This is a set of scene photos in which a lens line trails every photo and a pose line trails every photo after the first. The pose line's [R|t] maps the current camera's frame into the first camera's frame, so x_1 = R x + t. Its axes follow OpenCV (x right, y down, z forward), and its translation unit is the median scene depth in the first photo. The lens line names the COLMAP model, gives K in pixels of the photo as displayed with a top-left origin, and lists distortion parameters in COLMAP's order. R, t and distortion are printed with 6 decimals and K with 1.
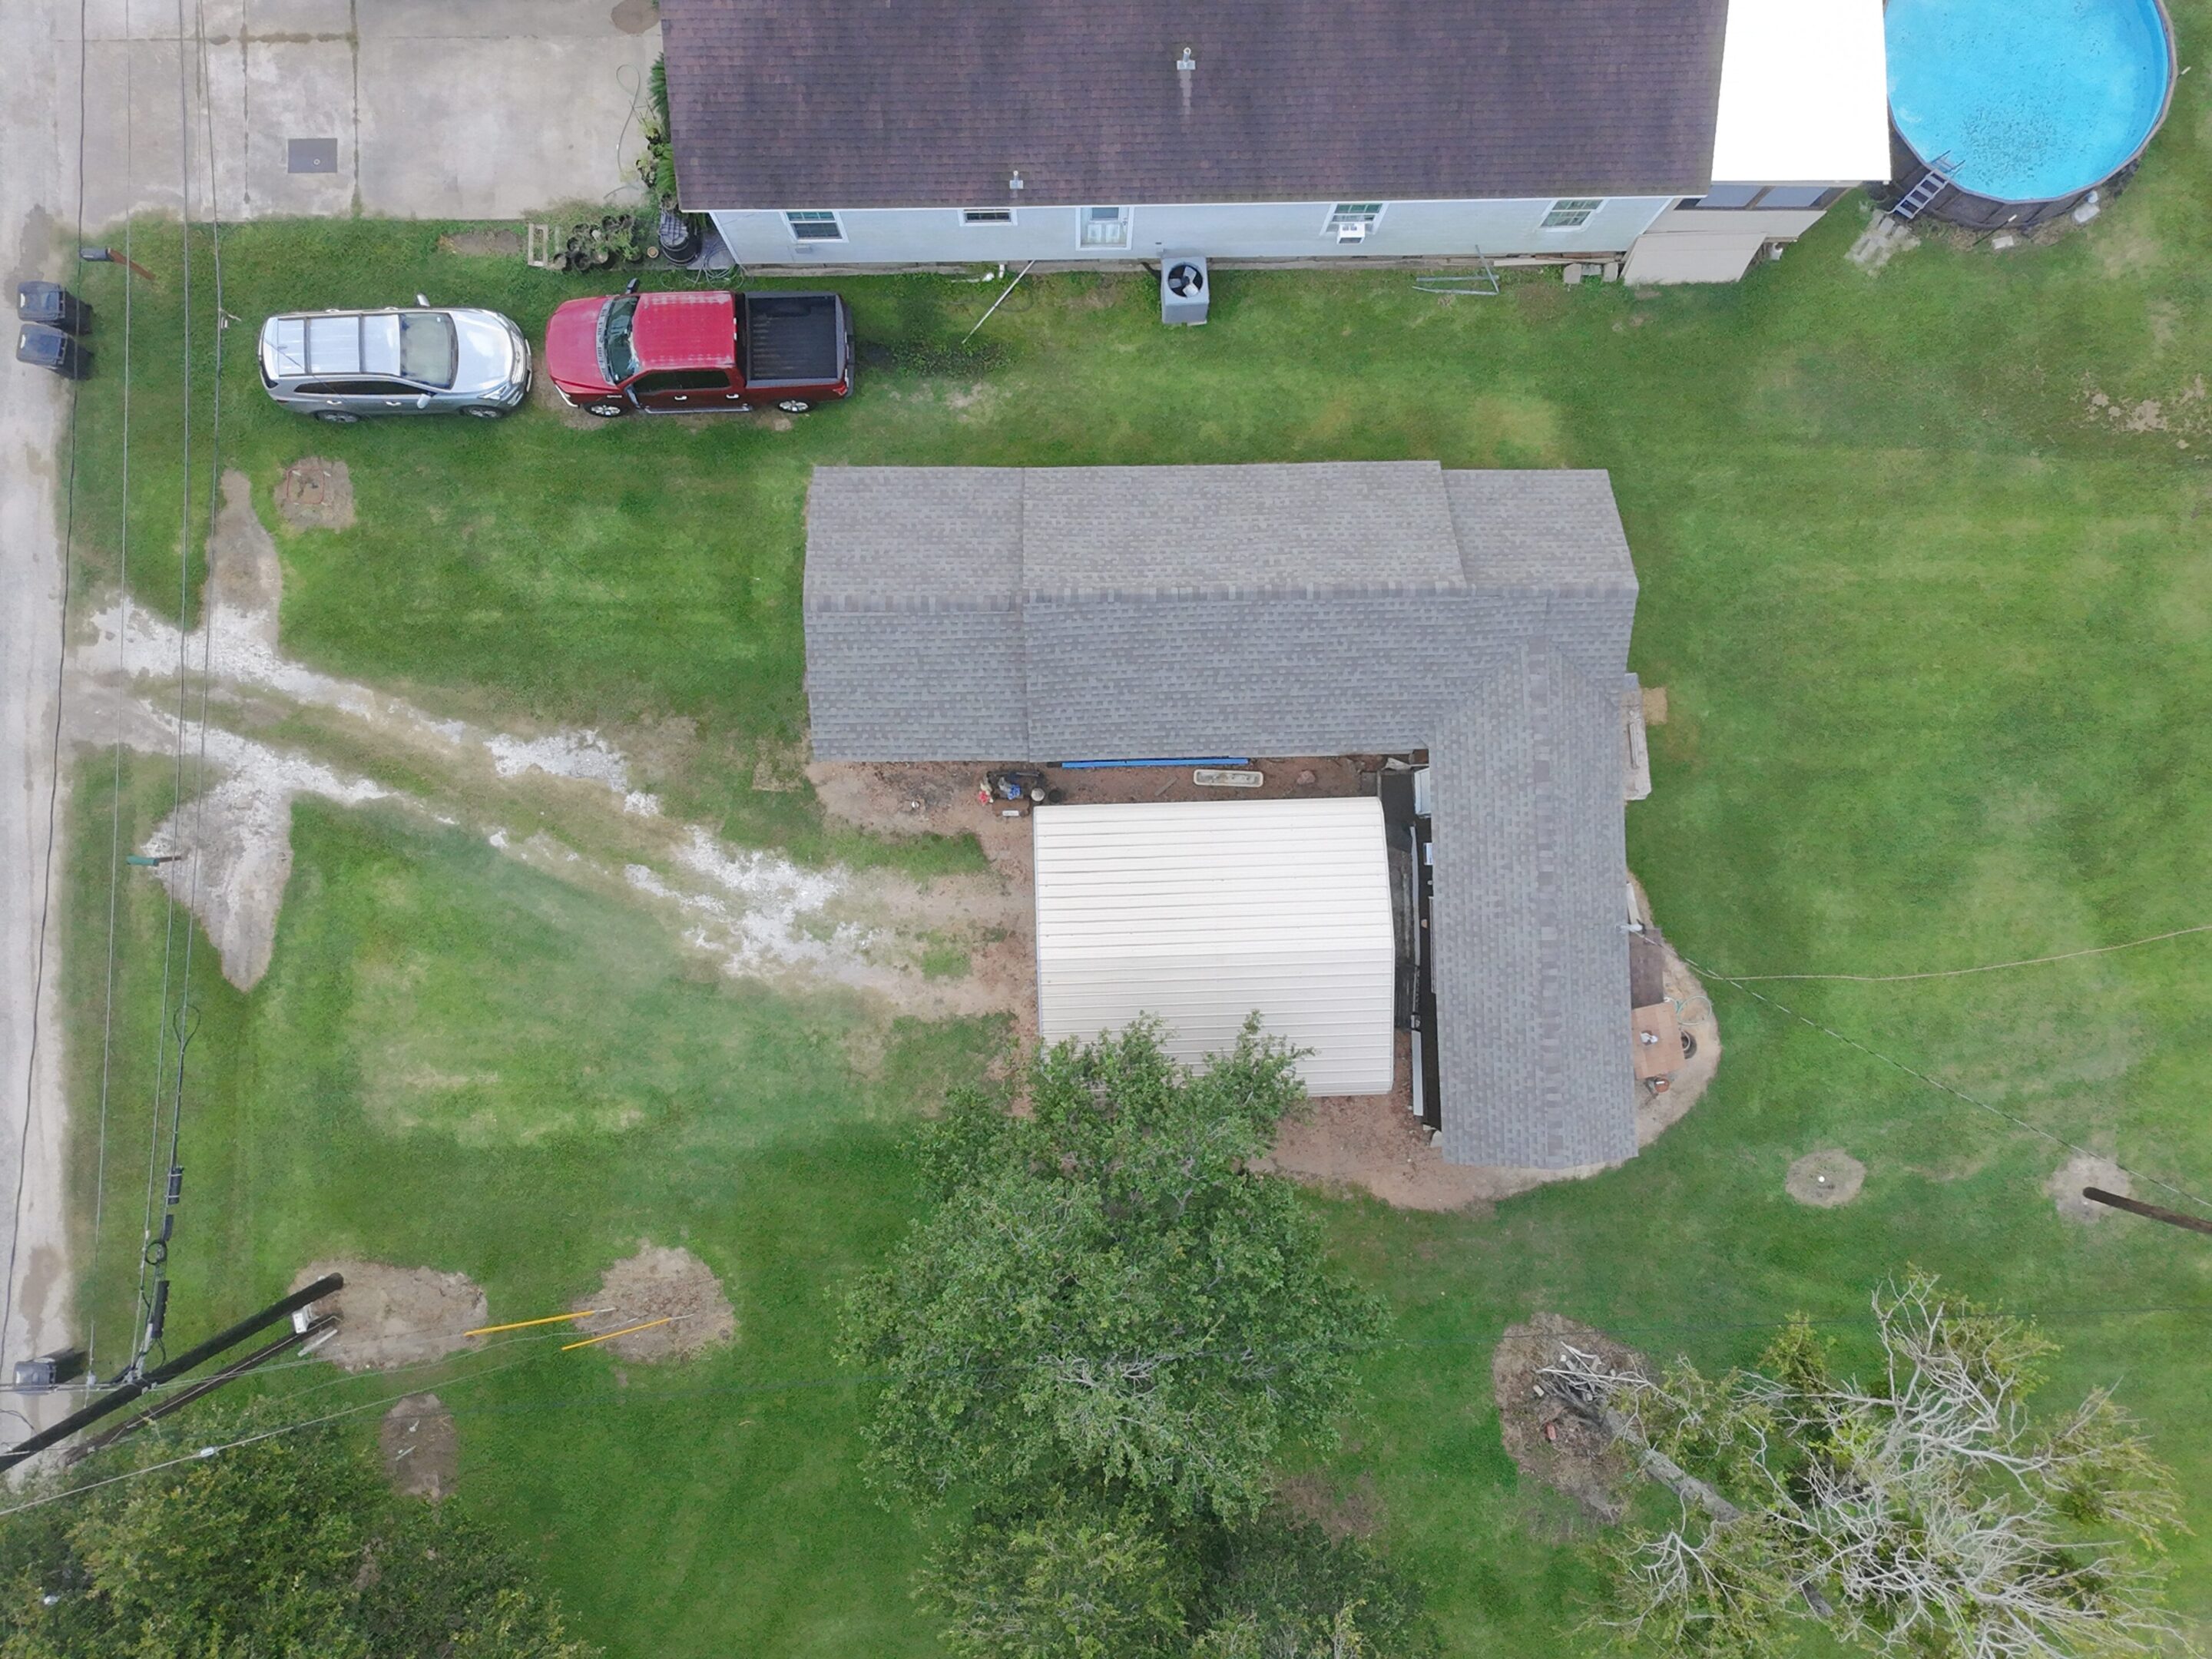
lens RADIAL K [[1412.8, 0, 1114.8], [0, 1412.8, 826.7], [0, 0, 1]] dist [0.003380, -0.002345]
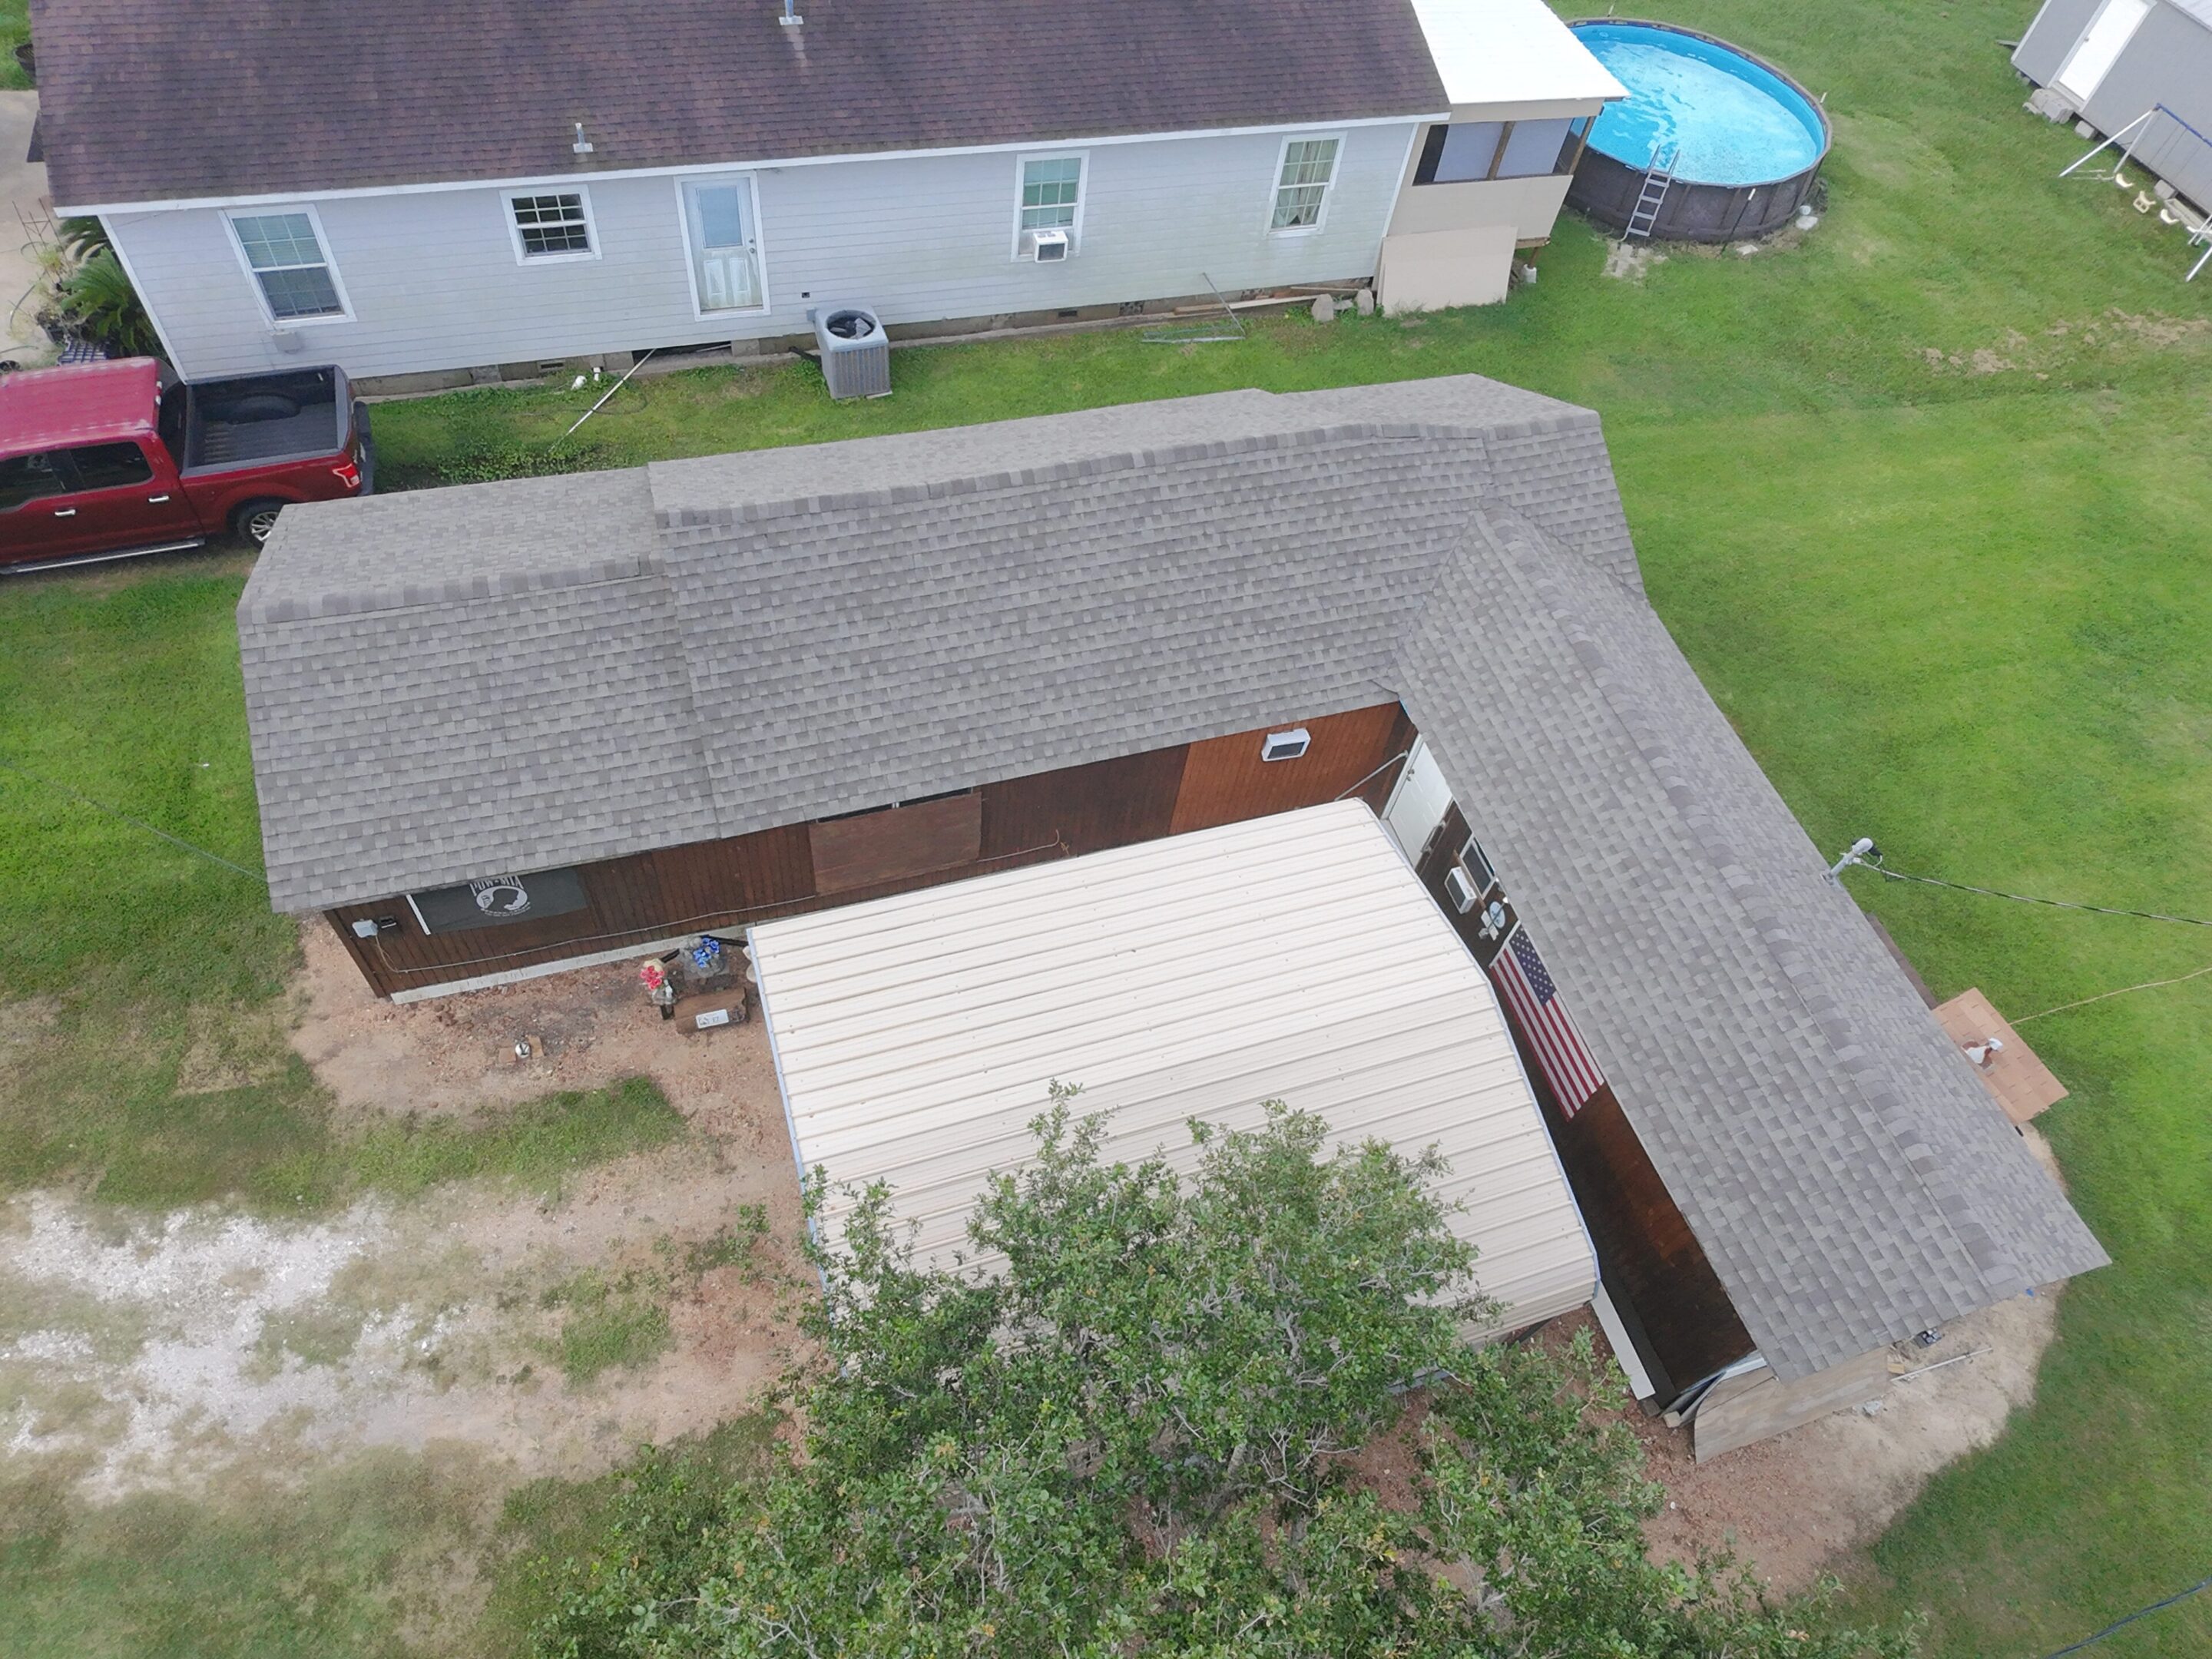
lens RADIAL K [[1412.8, 0, 1111.7], [0, 1412.8, 825.1], [0, 0, 1]] dist [0.003380, -0.002345]
pose [[0.955058, -0.188282, 0.228941, -0.041199], [0.281220, 0.819681, -0.499037, 0.255362], [-0.093699, 0.540993, 0.835792, 0.544277]]
